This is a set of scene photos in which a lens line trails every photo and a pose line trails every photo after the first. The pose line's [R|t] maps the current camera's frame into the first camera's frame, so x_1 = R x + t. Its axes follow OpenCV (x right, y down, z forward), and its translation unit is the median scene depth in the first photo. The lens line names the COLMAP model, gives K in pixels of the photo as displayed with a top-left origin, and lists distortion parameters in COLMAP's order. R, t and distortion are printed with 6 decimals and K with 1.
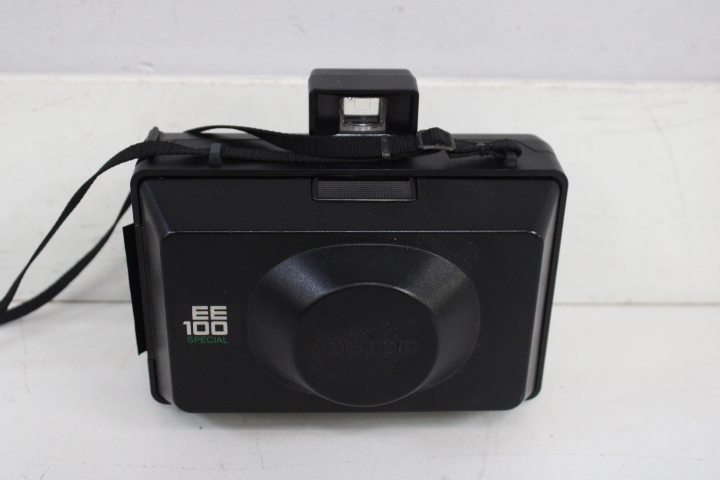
lens RADIAL K [[963.1, 0, 359.8], [0, 963.1, 241.0], [0, 0, 1]] dist [-0.053584, 0.000000]
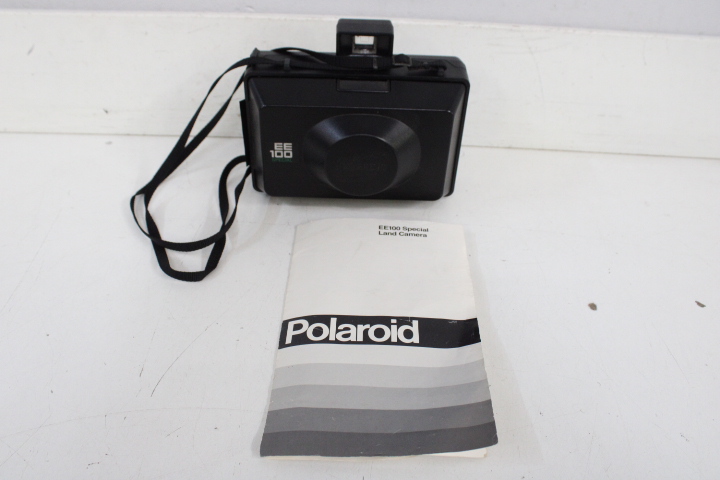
lens RADIAL K [[627.4, 0, 354.2], [0, 627.4, 237.1], [0, 0, 1]] dist [-0.130116, 0.046852]
pose [[0.998768, 0.038270, -0.031603, 0.033357], [-0.030134, 0.973529, 0.226568, -0.035349], [0.039437, -0.225336, 0.973483, -0.257605]]
